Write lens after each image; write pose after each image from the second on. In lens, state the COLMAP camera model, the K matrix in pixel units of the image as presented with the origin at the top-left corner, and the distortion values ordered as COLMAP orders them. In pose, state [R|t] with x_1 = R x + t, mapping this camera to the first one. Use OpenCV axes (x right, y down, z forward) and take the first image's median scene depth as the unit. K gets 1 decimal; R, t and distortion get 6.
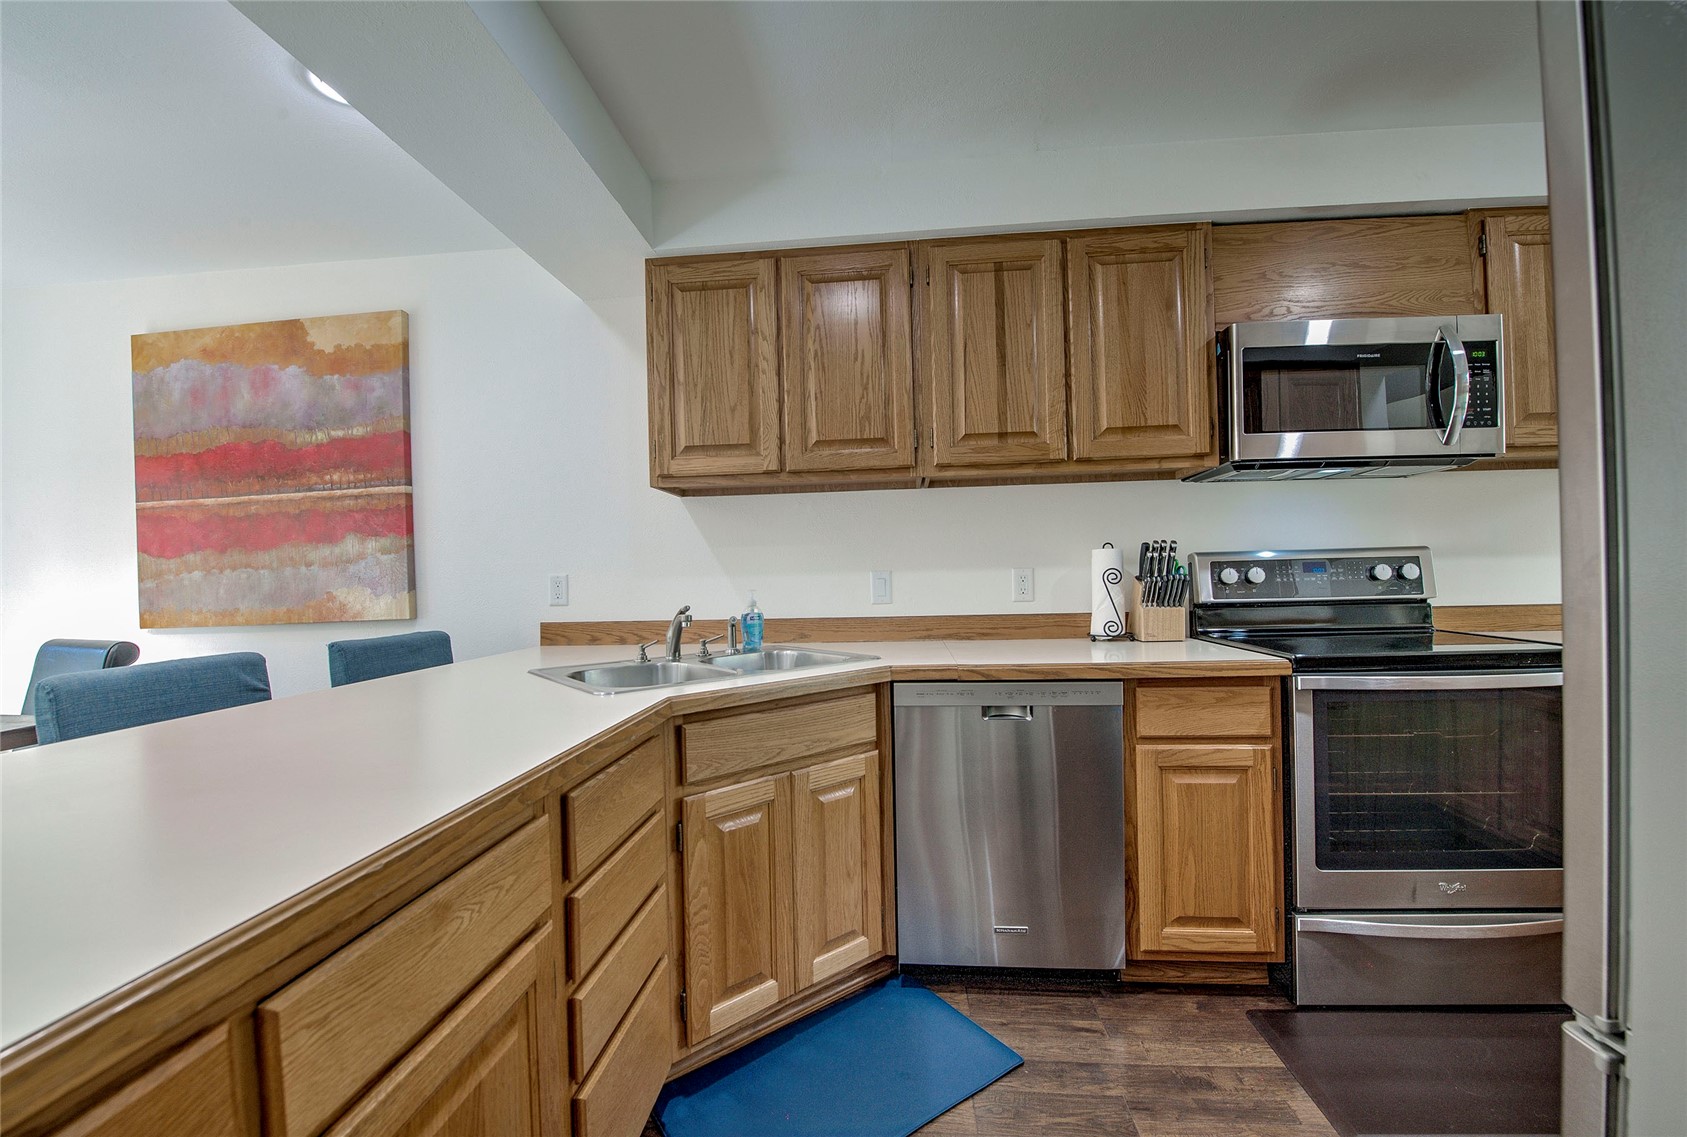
lens RADIAL K [[682.8, 0, 837.8], [0, 682.8, 566.7], [0, 0, 1]] dist [-0.022043, -0.000168]
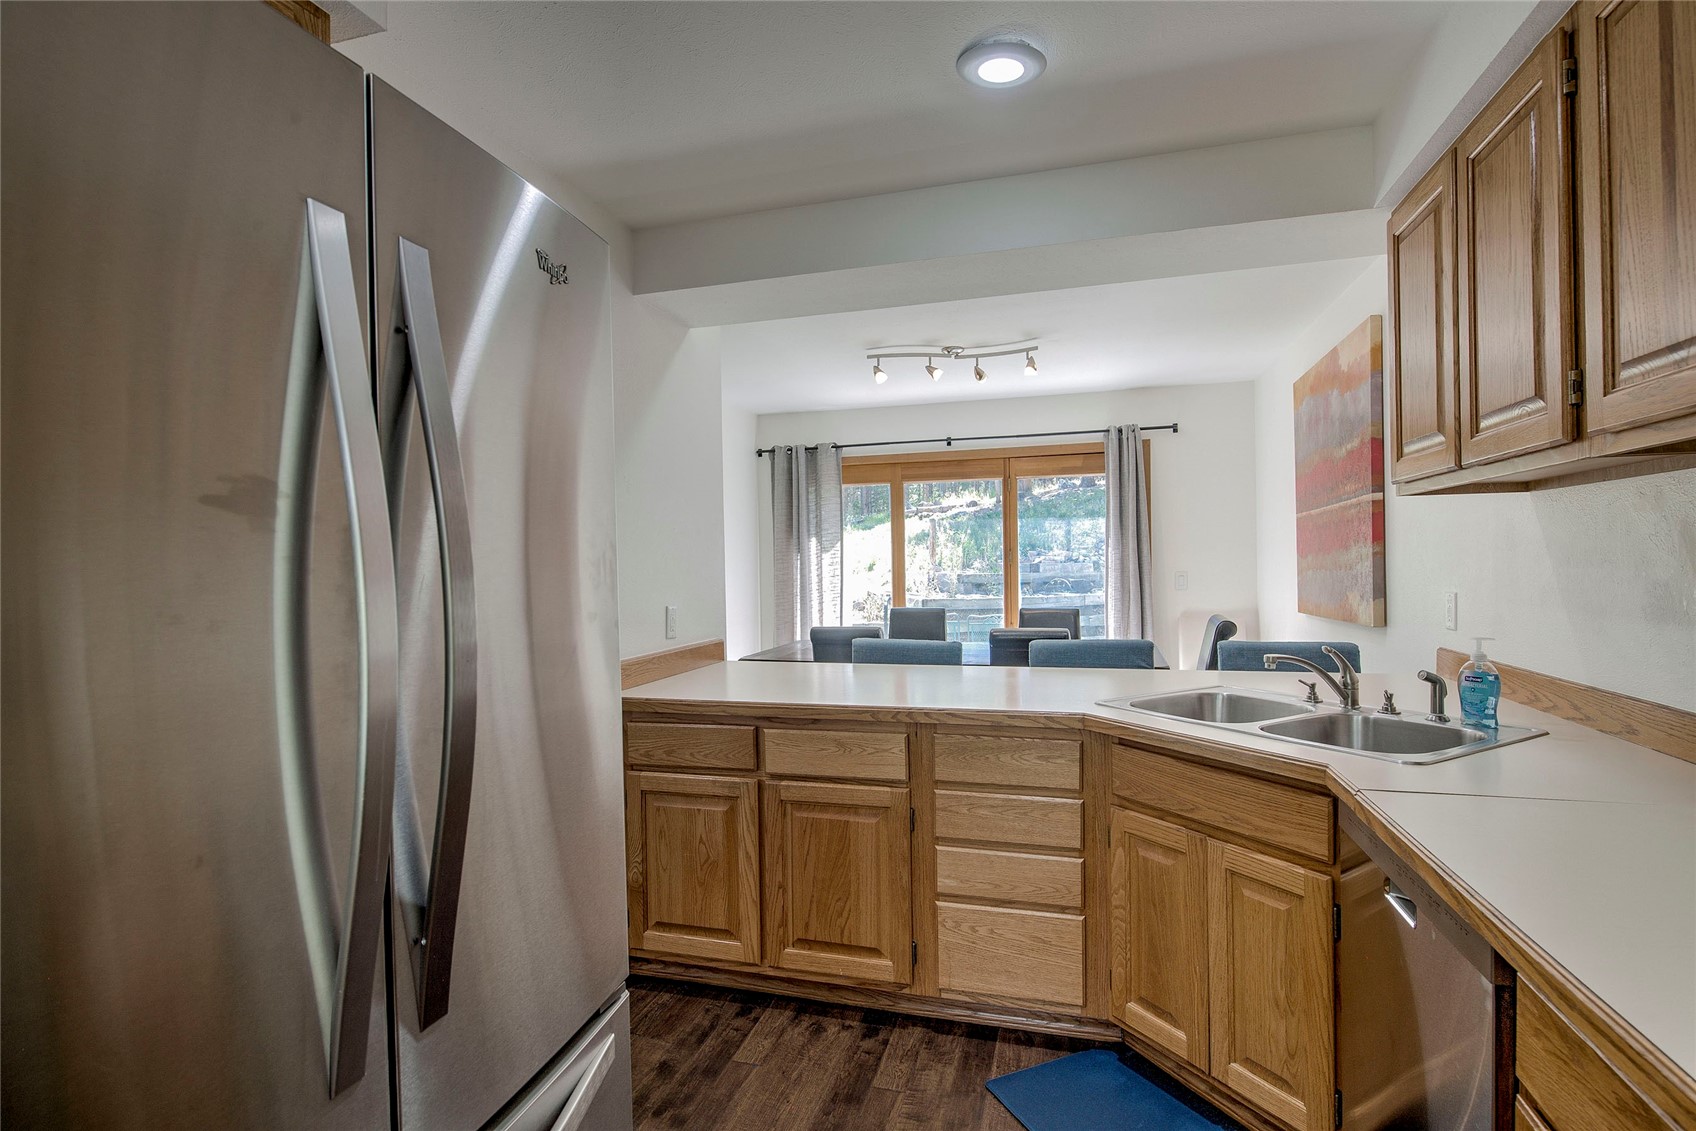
lens RADIAL K [[839.5, 0, 848.0], [0, 839.5, 565.5], [0, 0, 1]] dist [-0.000451, 0.000021]
pose [[-0.196950, 0.032701, -0.979868, 1.134566], [0.034755, 0.999048, 0.026356, -0.114219], [0.979797, -0.028865, -0.197899, 0.759102]]
